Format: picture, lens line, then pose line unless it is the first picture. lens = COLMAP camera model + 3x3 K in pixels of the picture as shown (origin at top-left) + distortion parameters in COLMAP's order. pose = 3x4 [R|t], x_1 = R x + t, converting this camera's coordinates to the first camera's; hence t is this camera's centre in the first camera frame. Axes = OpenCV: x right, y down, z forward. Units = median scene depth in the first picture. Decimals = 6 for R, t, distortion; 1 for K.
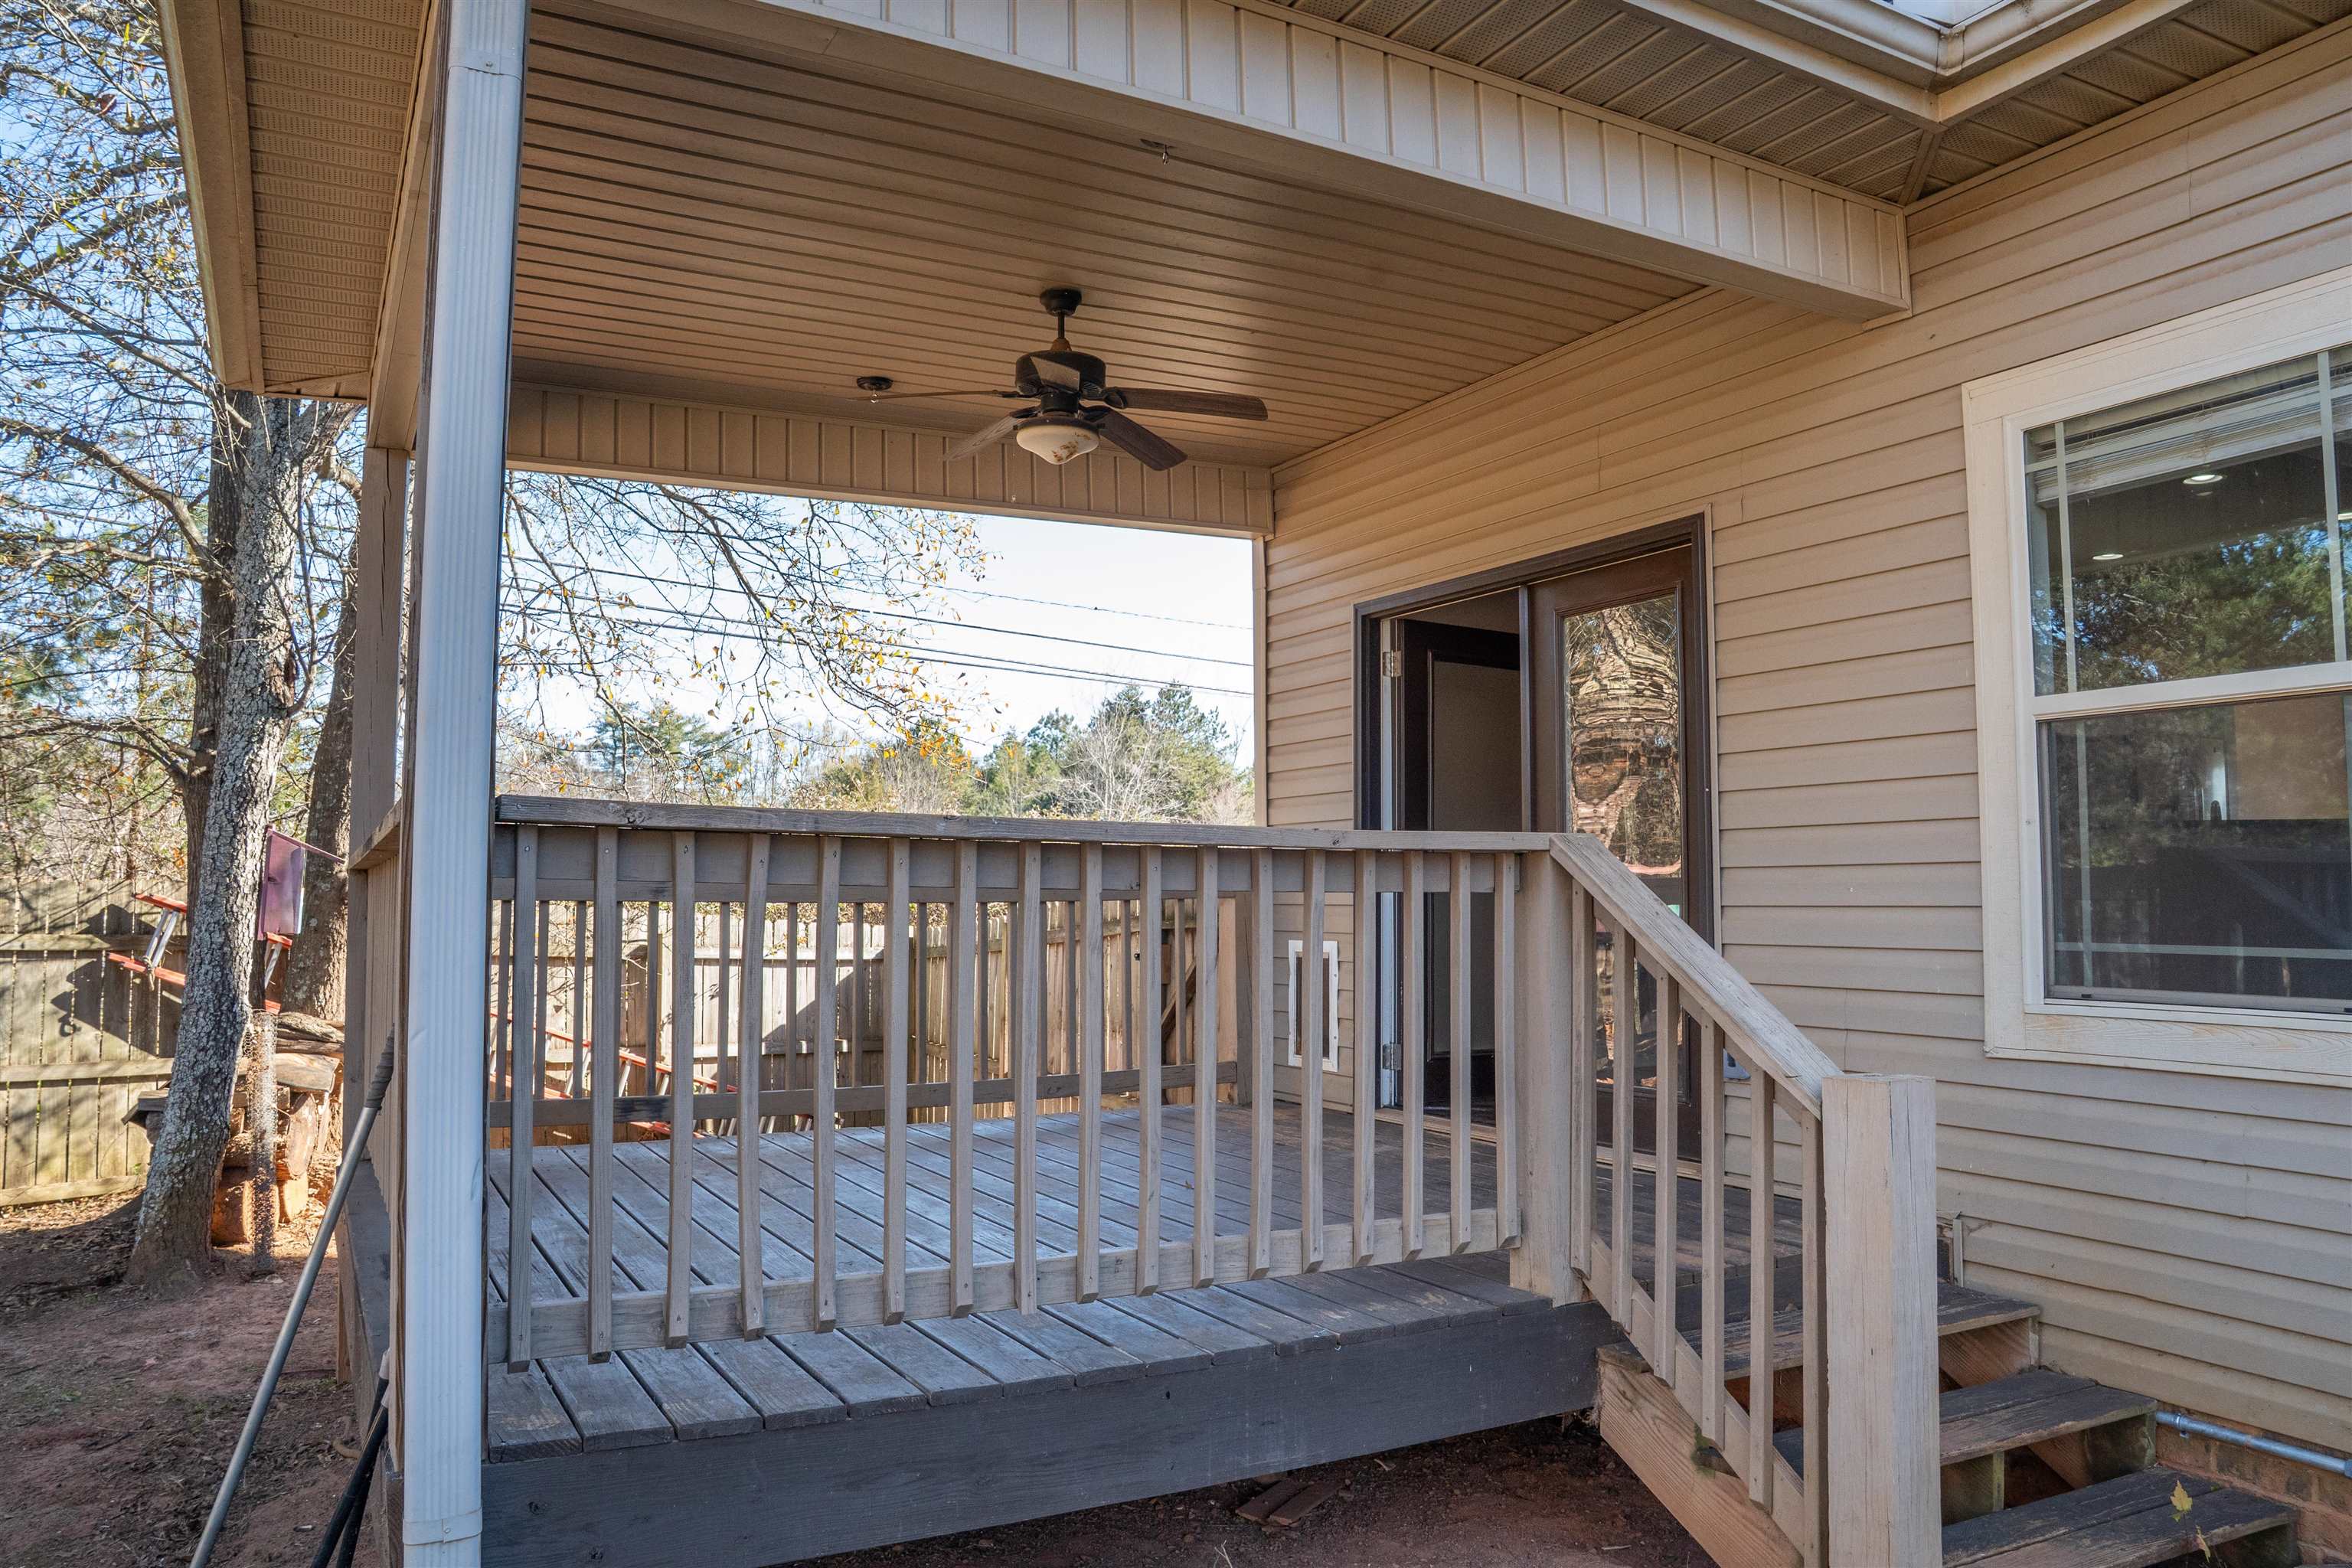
lens RADIAL K [[1645.8, 0, 1169.7], [0, 1645.8, 789.1], [0, 0, 1]] dist [-0.120380, 0.071236]
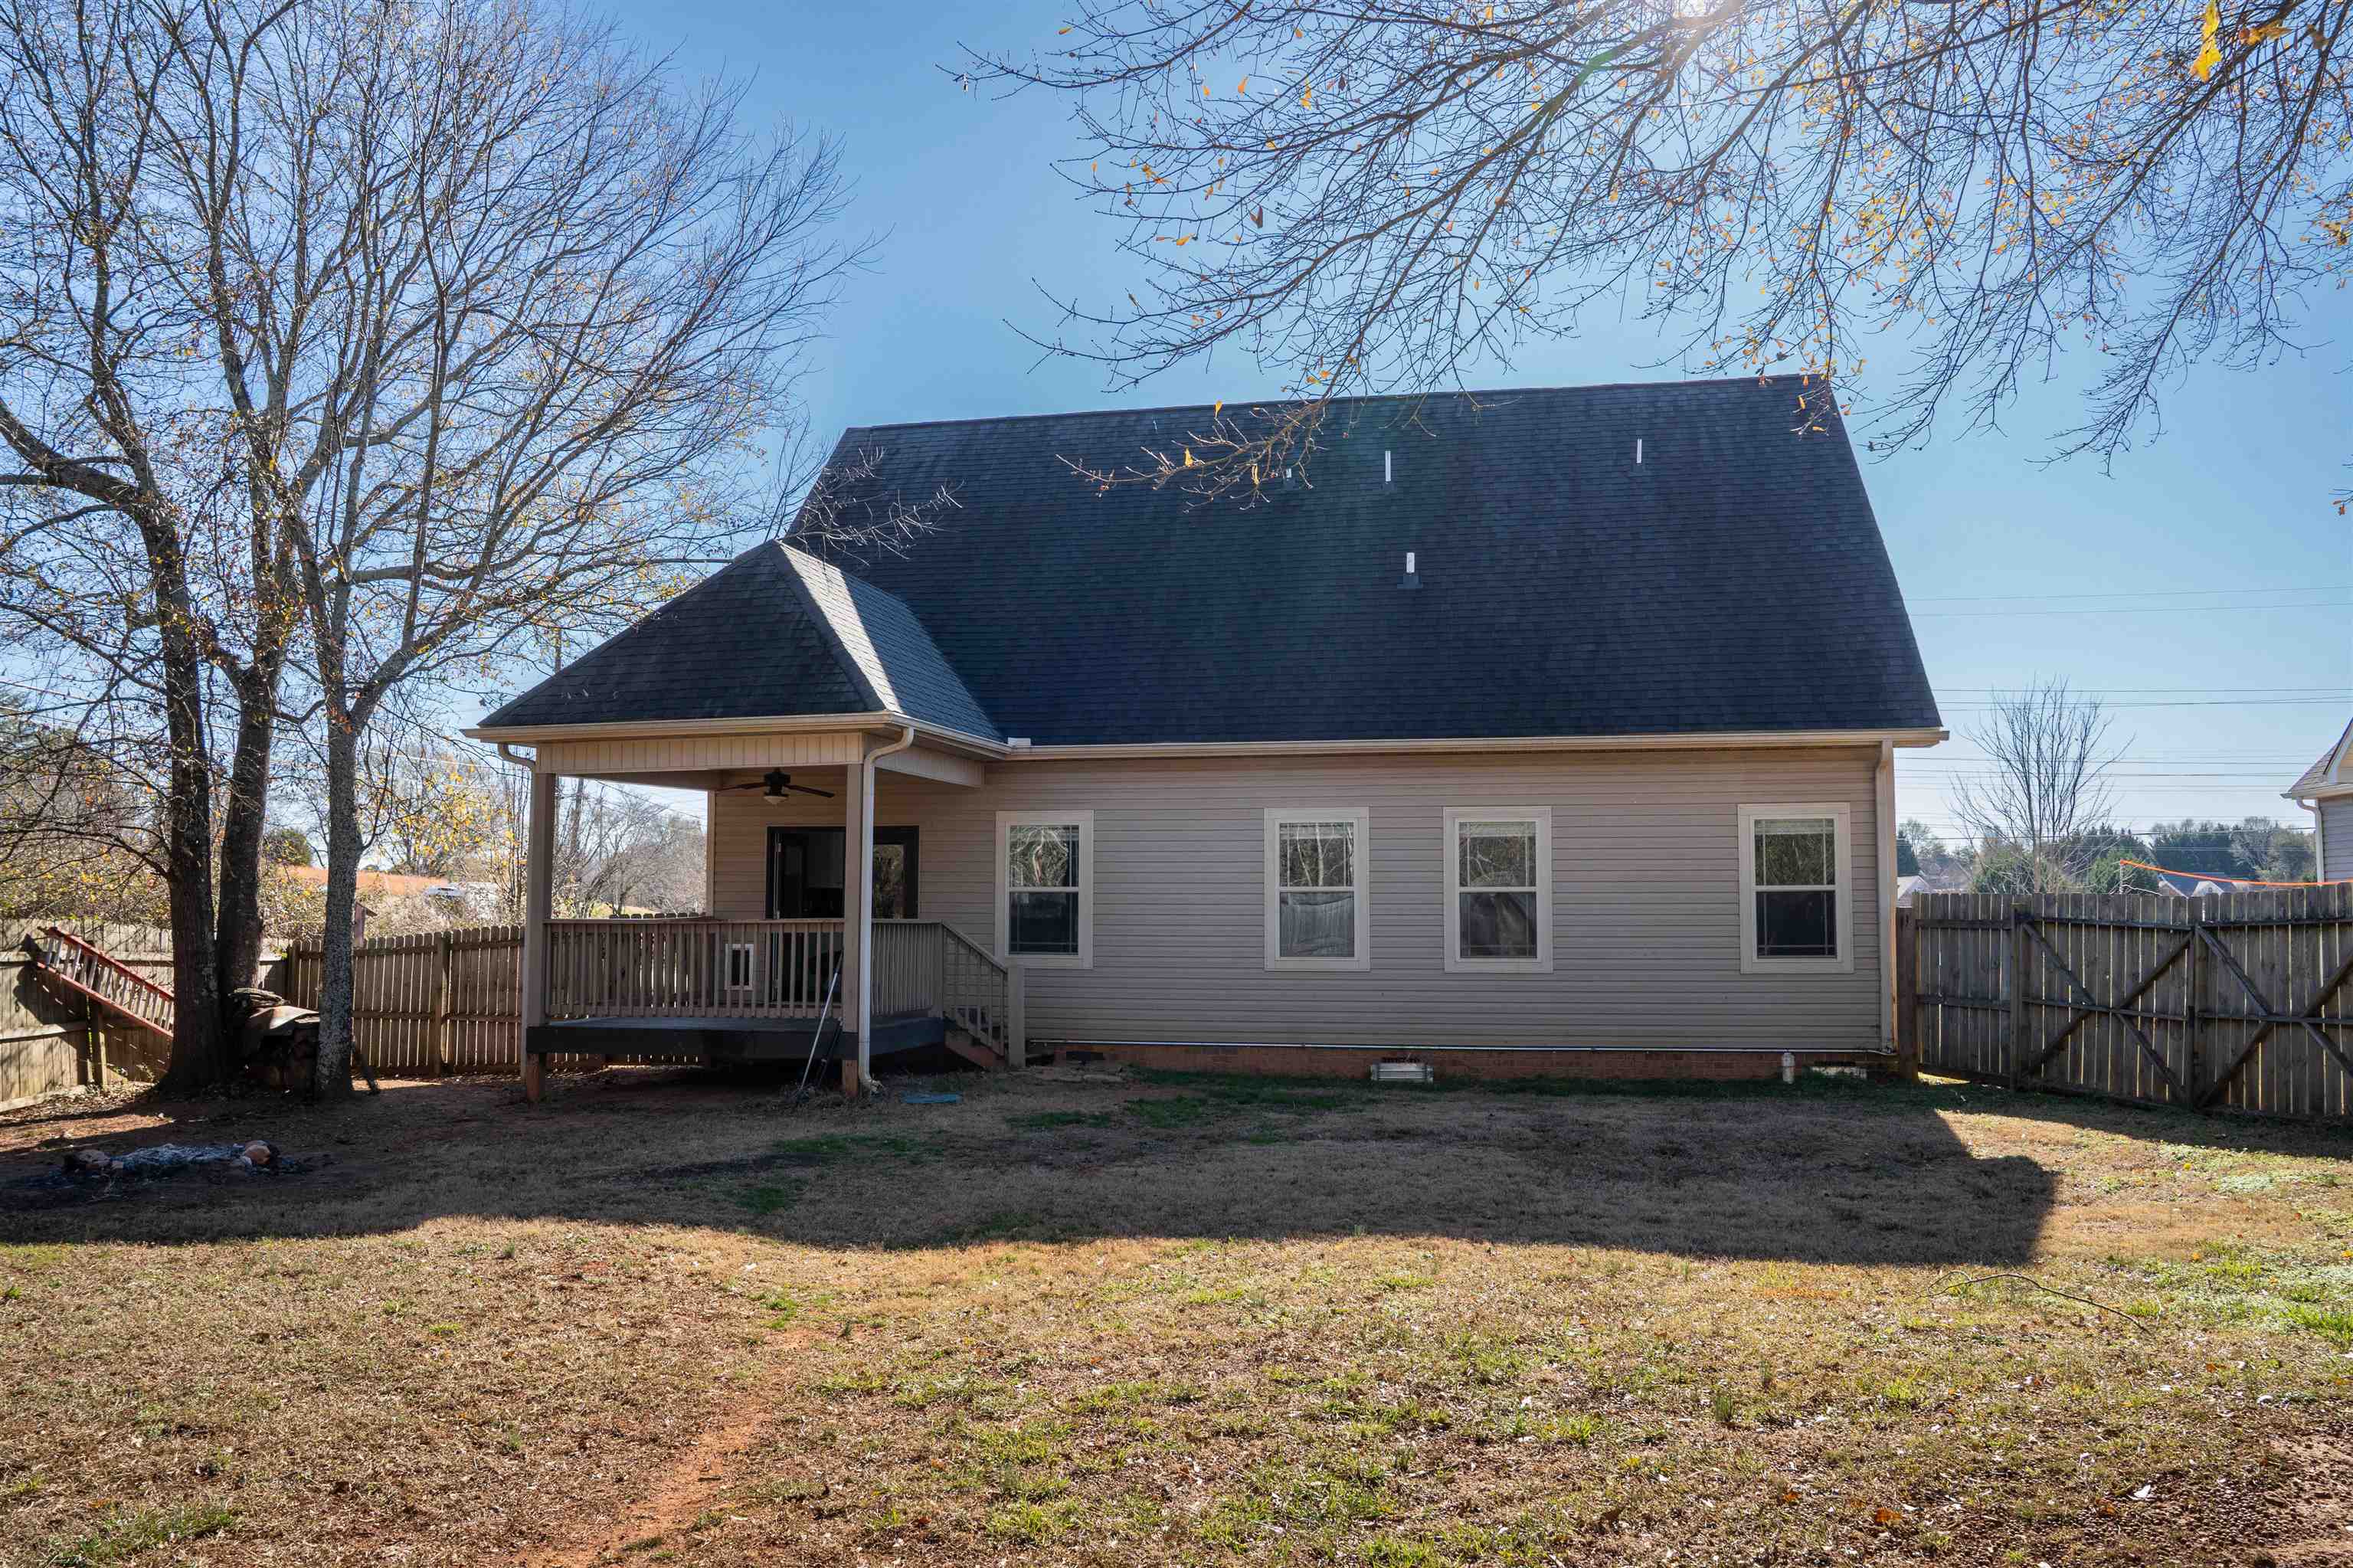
lens RADIAL K [[1717.0, 0, 1179.6], [0, 1717.0, 825.5], [0, 0, 1]] dist [-0.127090, -0.000185]
pose [[0.637446, 0.035749, 0.769665, -2.254007], [-0.053065, 0.998588, -0.002433, -0.192274], [-0.768666, -0.039292, 0.638443, -1.913368]]
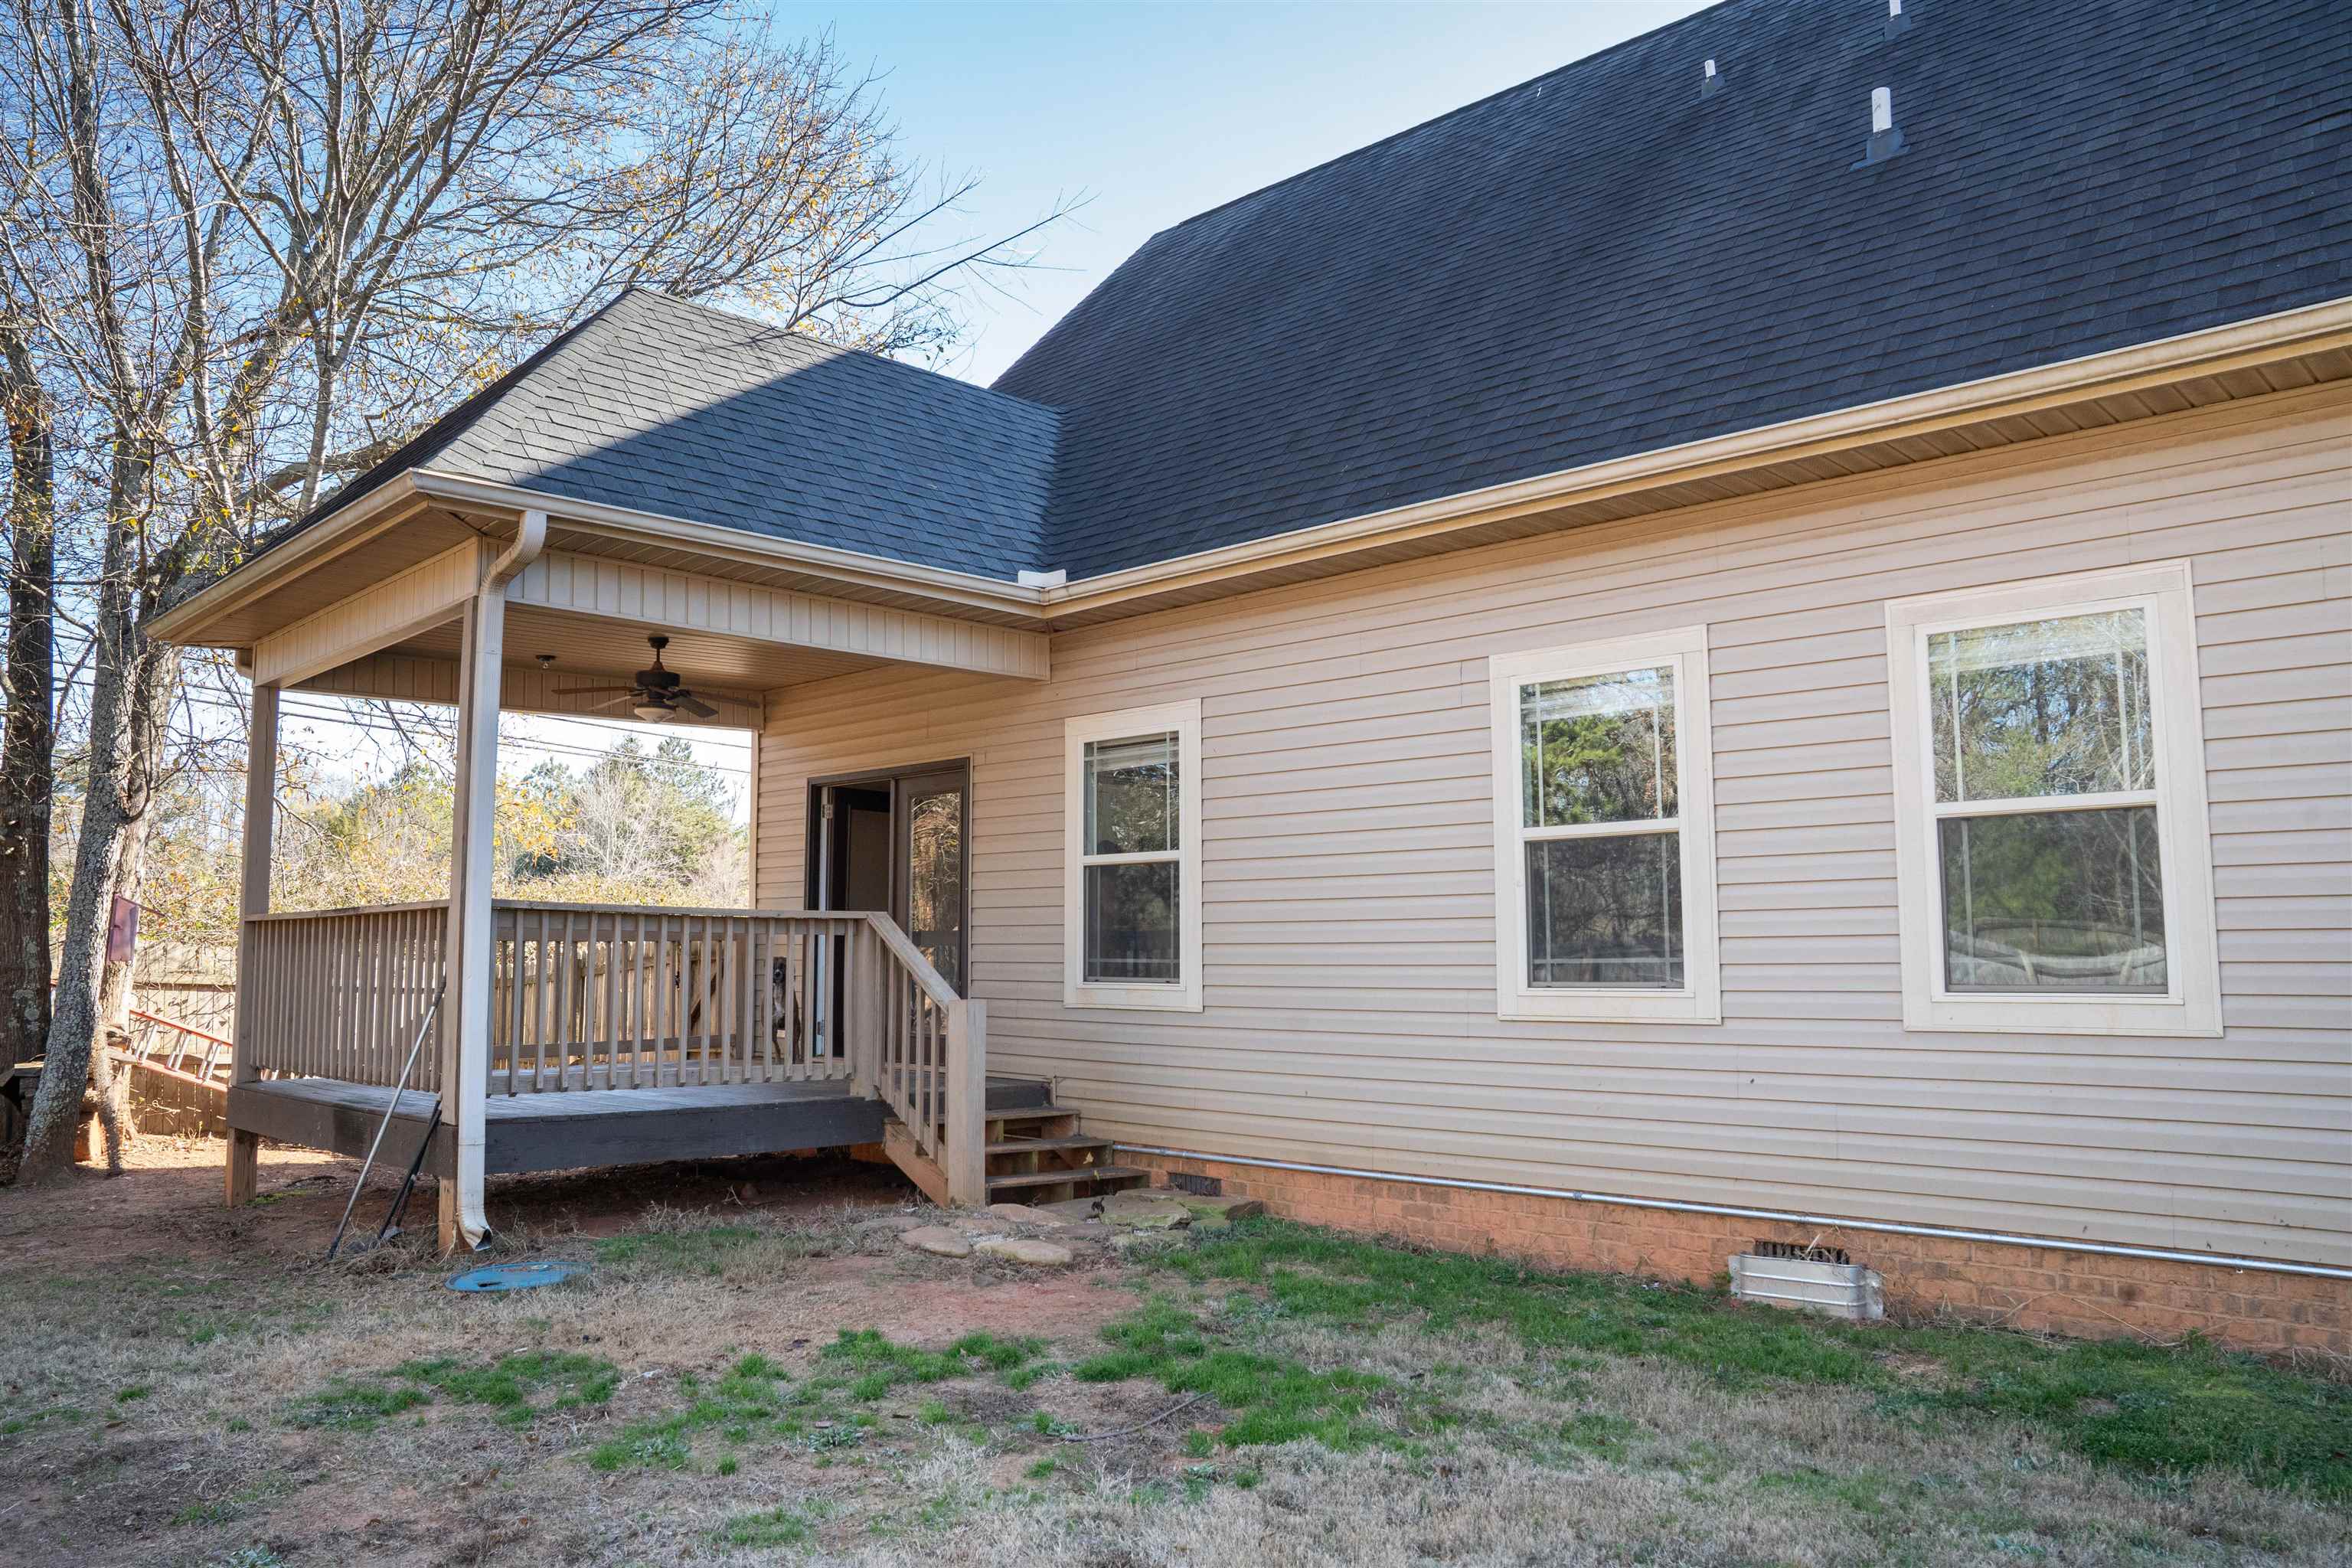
lens RADIAL K [[1645.8, 0, 1169.7], [0, 1645.8, 789.1], [0, 0, 1]] dist [-0.120380, 0.071236]
pose [[0.954563, 0.027101, 0.296775, -0.054822], [-0.017471, 0.999233, -0.035054, -0.058425], [-0.297497, 0.028277, 0.954304, -1.107882]]
